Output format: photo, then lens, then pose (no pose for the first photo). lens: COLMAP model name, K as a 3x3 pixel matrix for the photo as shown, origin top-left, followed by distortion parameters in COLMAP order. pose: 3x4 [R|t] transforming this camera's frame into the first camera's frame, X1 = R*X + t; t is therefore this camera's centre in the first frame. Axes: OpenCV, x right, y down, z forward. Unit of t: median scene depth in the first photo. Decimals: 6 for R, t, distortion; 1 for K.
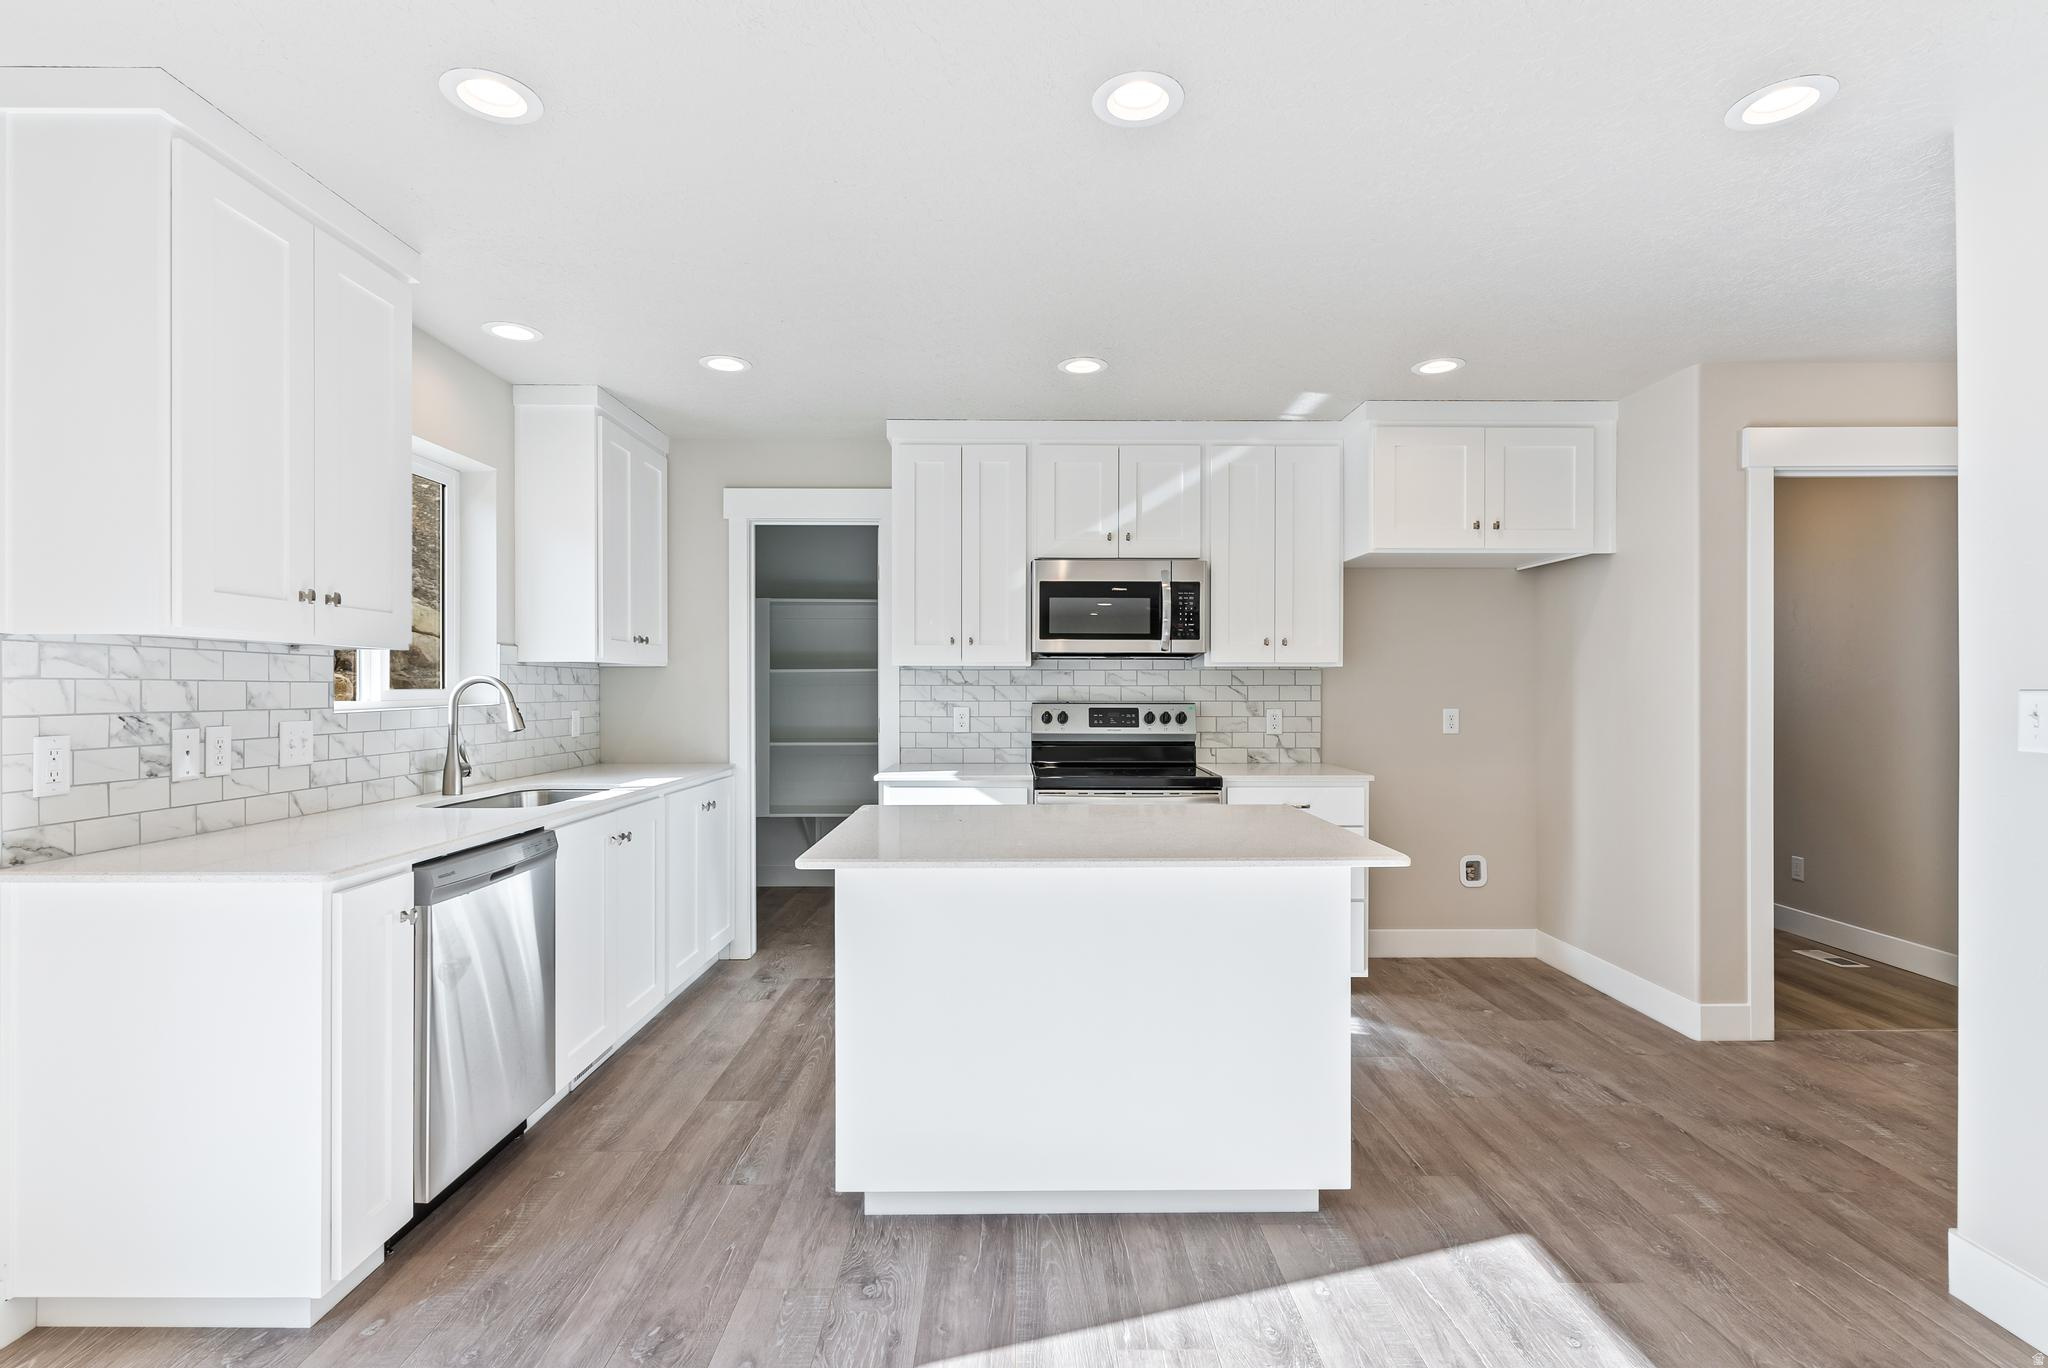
lens RADIAL K [[974.5, 0, 1024.0], [0, 974.5, 684.0], [0, 0, 1]] dist [0.002929, 0.000400]
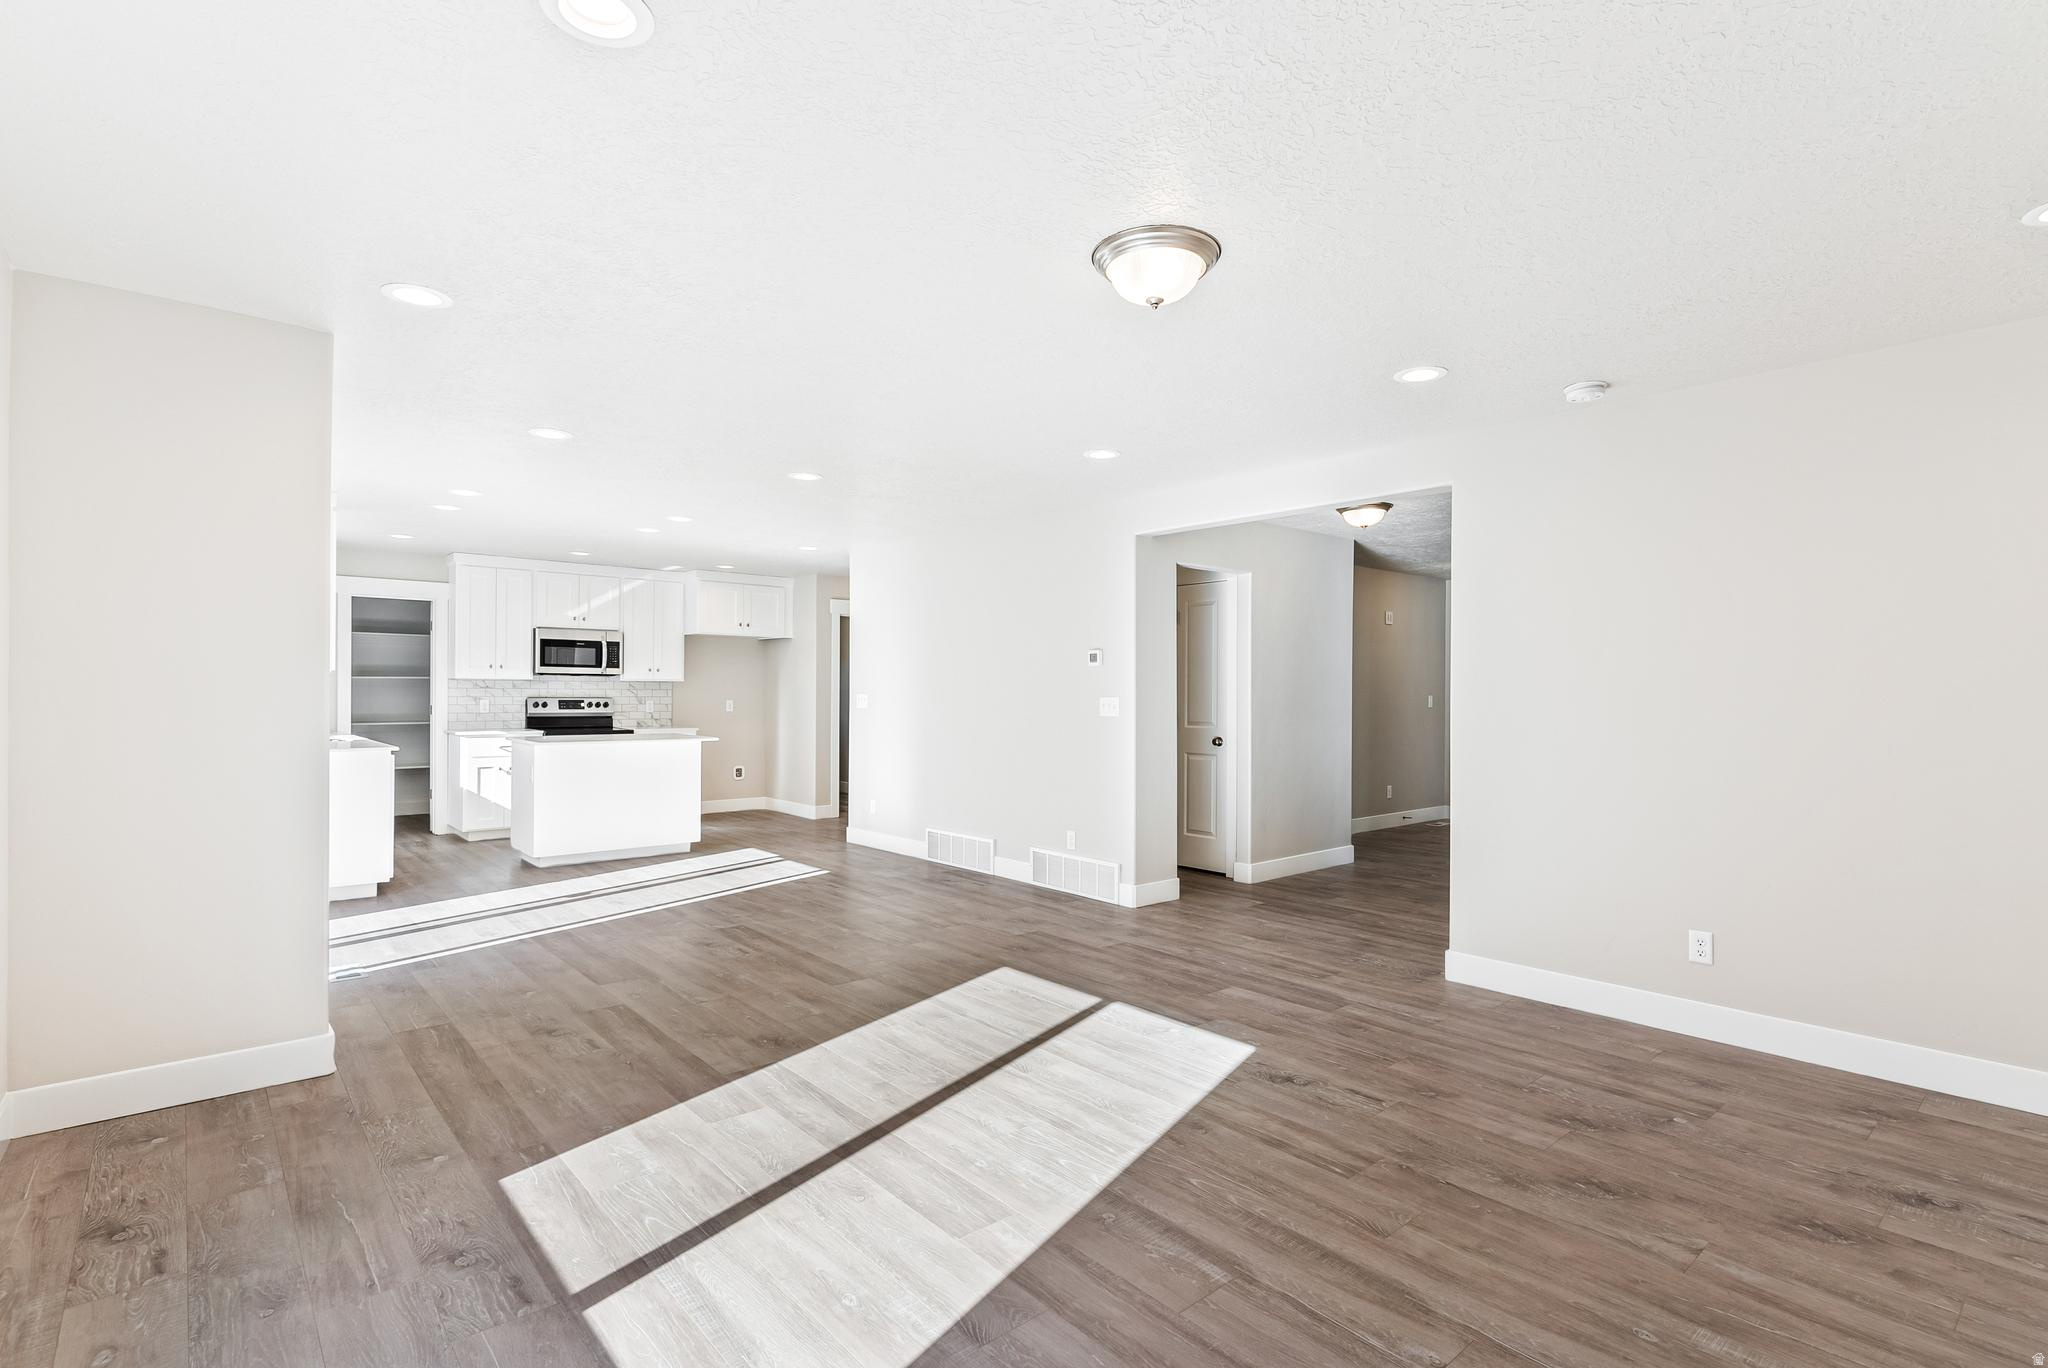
lens RADIAL K [[974.5, 0, 1024.0], [0, 974.5, 684.0], [0, 0, 1]] dist [0.002929, 0.000400]
pose [[0.759054, 0.009471, 0.650958, -0.545038], [-0.007475, 0.999955, -0.005832, -0.004413], [-0.650984, -0.000440, 0.759091, -1.227629]]
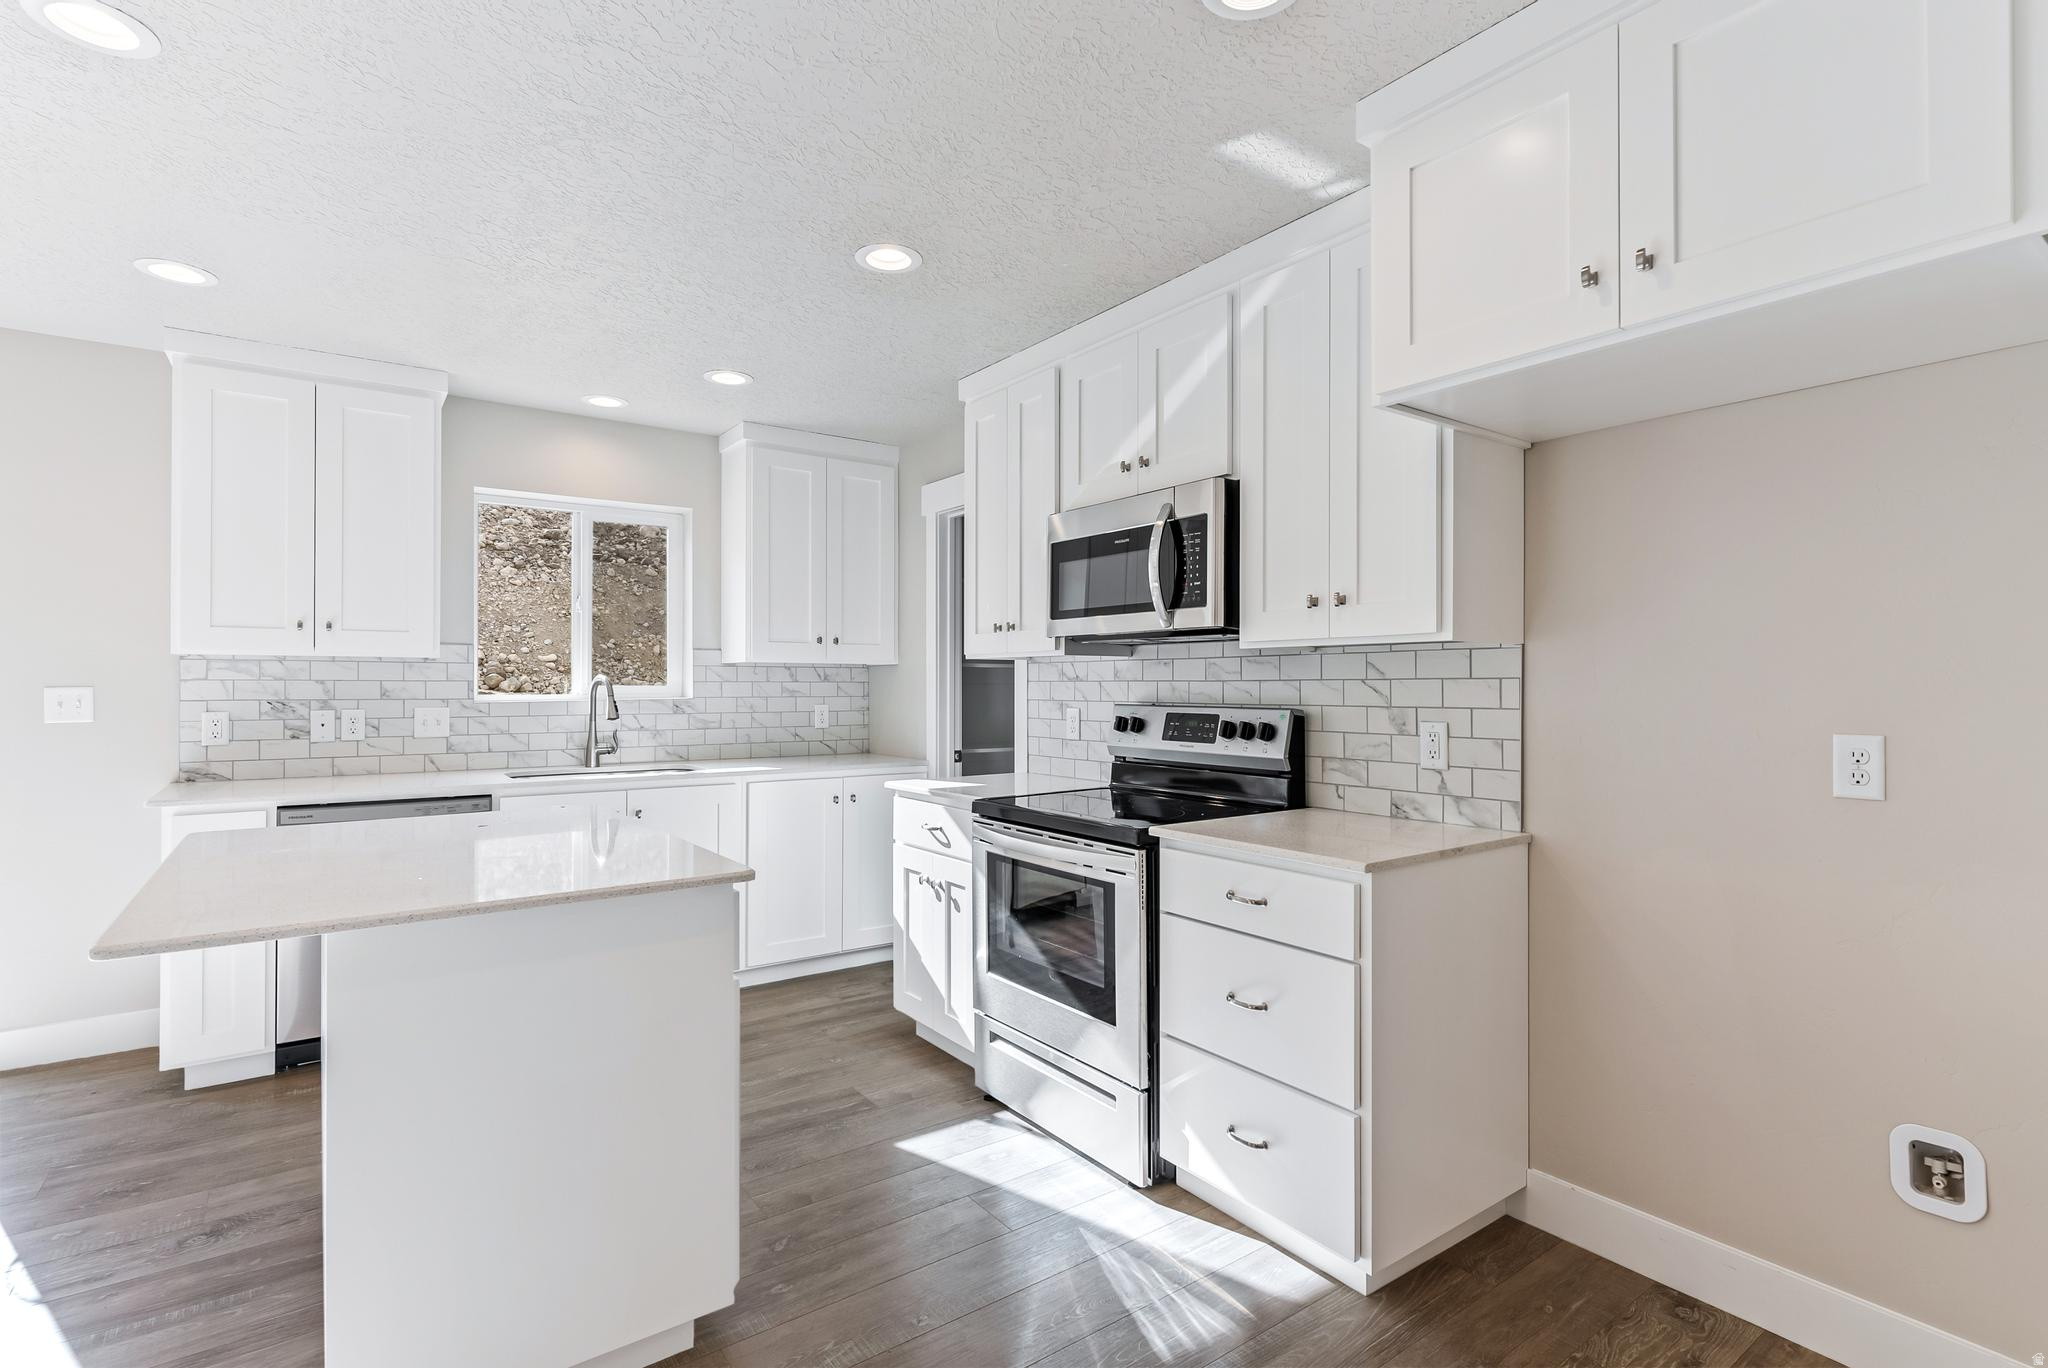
lens RADIAL K [[973.0, 0, 1021.0], [0, 973.0, 674.9], [0, 0, 1]] dist [0.002369, 0.000235]
pose [[0.580881, -0.009695, -0.813931, 0.606529], [0.004193, 0.999951, -0.008918, 0.003411], [0.813978, 0.001768, 0.580893, 0.535364]]
